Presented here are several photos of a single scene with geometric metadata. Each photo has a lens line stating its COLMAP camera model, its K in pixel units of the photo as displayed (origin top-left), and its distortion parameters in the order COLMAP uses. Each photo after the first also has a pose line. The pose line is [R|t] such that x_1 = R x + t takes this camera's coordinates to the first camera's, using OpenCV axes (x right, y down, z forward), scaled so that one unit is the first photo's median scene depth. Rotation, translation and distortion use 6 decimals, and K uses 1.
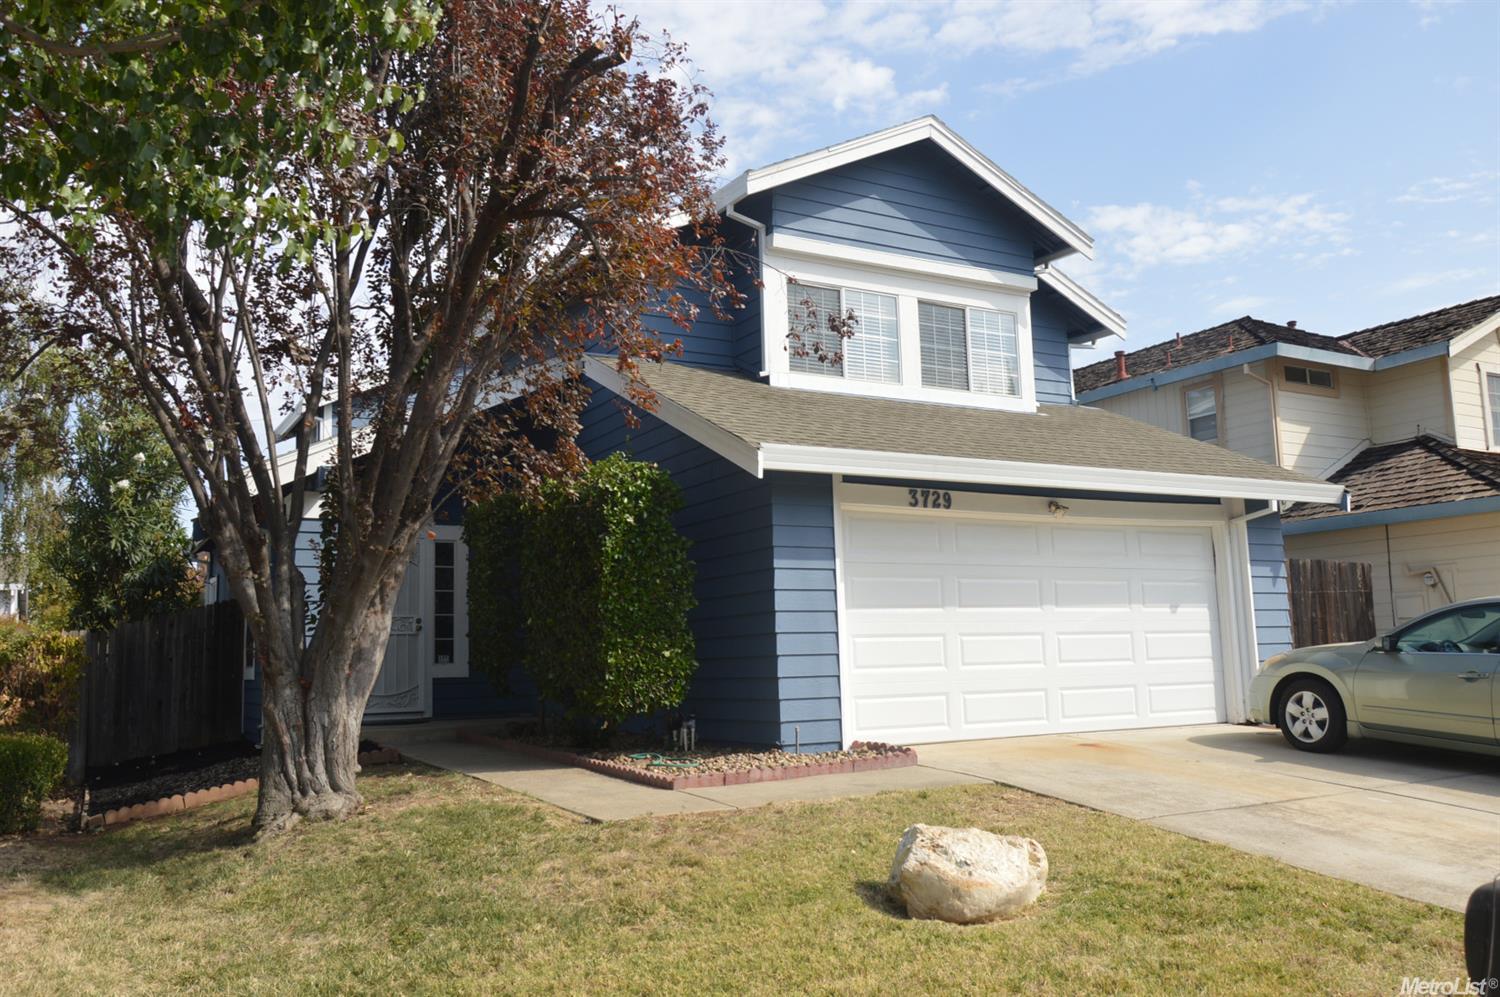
lens RADIAL K [[1252.6, 0, 750.0], [0, 1252.6, 498.5], [0, 0, 1]] dist [-0.009284, -0.016004]
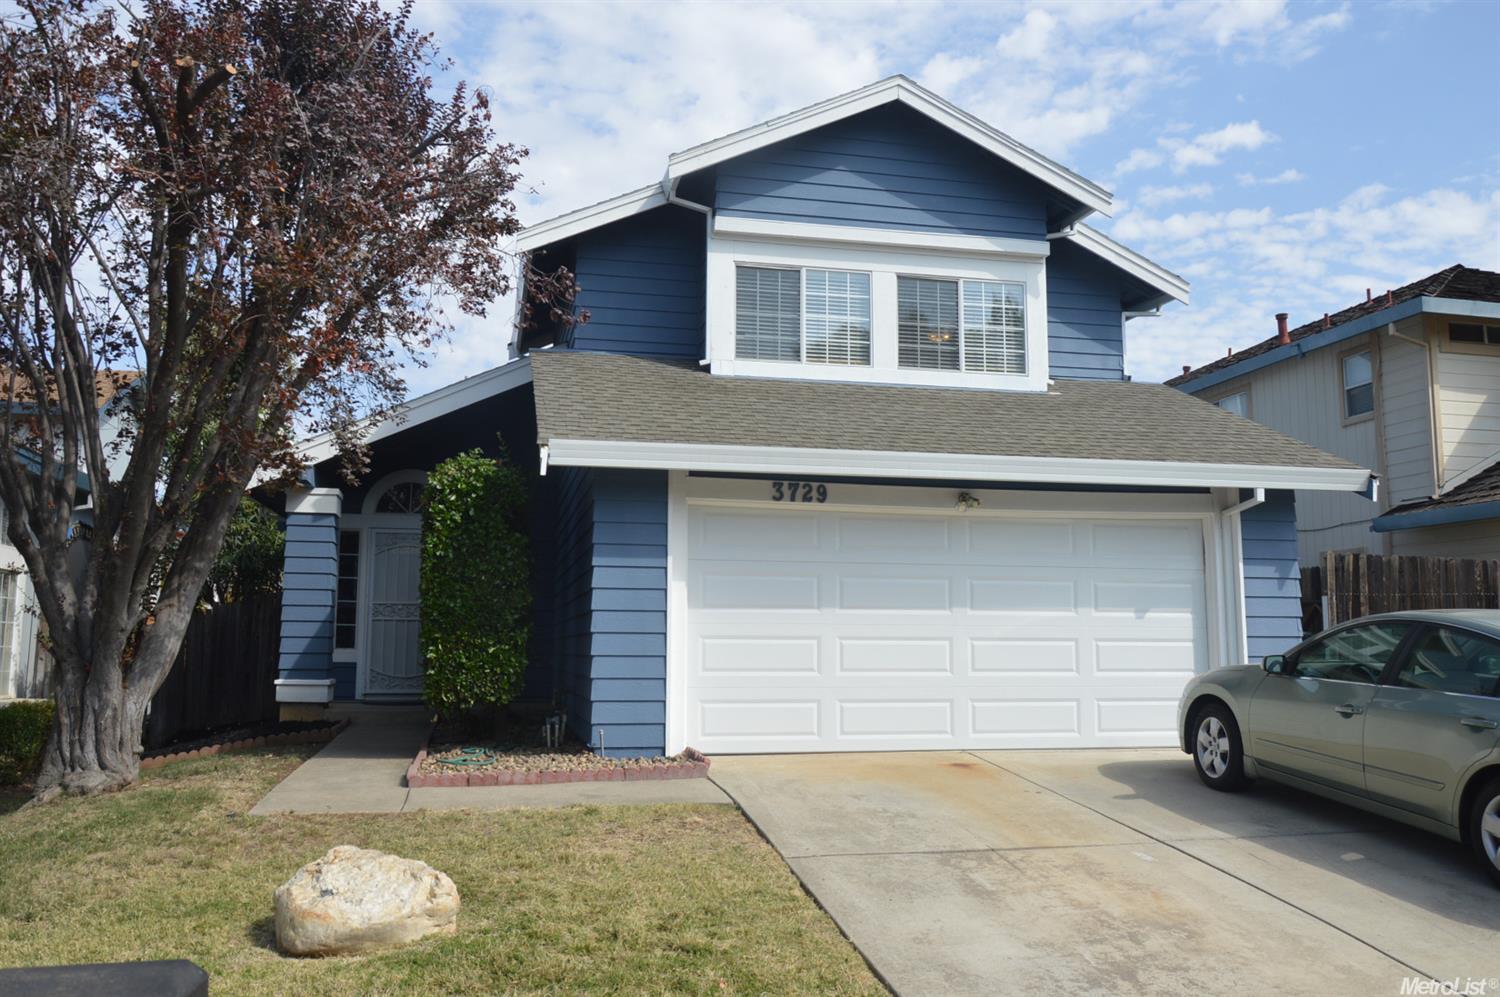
lens RADIAL K [[1242.2, 0, 750.0], [0, 1242.2, 498.5], [0, 0, 1]] dist [-0.014860, -0.005756]
pose [[0.952974, -0.005892, -0.302994, 0.392120], [0.010734, 0.999840, 0.014319, -0.008647], [0.302861, -0.016898, 0.952885, 0.106877]]
